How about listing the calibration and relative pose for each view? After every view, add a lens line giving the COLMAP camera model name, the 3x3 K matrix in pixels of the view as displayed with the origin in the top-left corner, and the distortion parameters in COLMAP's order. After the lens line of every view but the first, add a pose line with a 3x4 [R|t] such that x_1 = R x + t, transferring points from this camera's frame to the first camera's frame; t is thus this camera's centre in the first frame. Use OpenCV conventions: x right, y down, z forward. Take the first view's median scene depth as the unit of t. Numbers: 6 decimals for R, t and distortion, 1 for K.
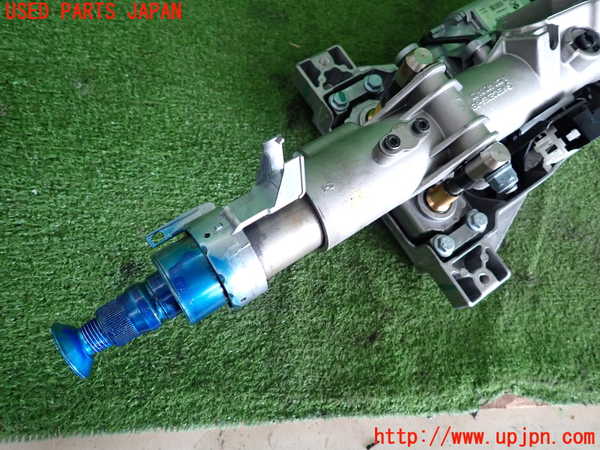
lens RADIAL K [[459.3, 0, 300.0], [0, 459.3, 225.0], [0, 0, 1]] dist [0.013030, 0.005827]
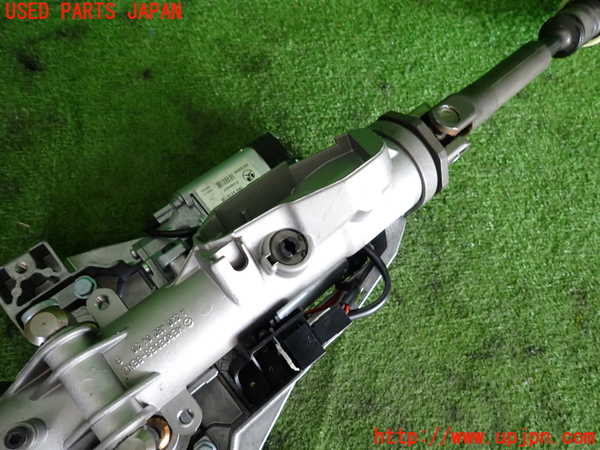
lens RADIAL K [[459.3, 0, 300.0], [0, 459.3, 225.0], [0, 0, 1]] dist [0.013030, 0.005827]
pose [[0.994997, -0.095258, 0.030105, 0.574020], [0.095780, 0.995267, -0.016416, -0.394551], [-0.028399, 0.019218, 0.999412, 0.151821]]
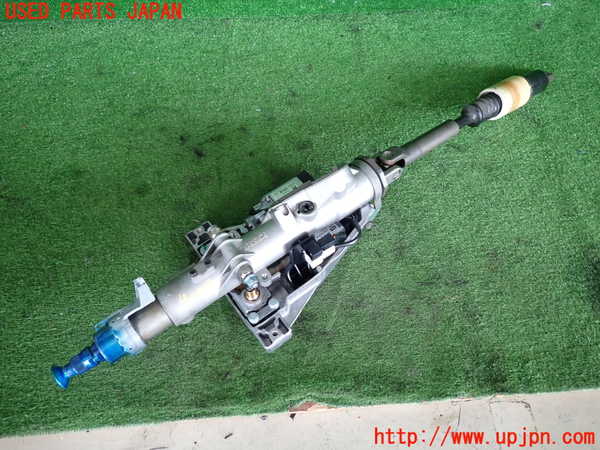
lens RADIAL K [[446.6, 0, 300.0], [0, 446.6, 225.0], [0, 0, 1]] dist [0.005539, 0.002470]
pose [[0.977875, -0.143647, -0.152075, 0.817612], [0.102827, 0.963142, -0.248565, 0.148611], [0.182176, 0.227428, 0.956603, -0.803932]]
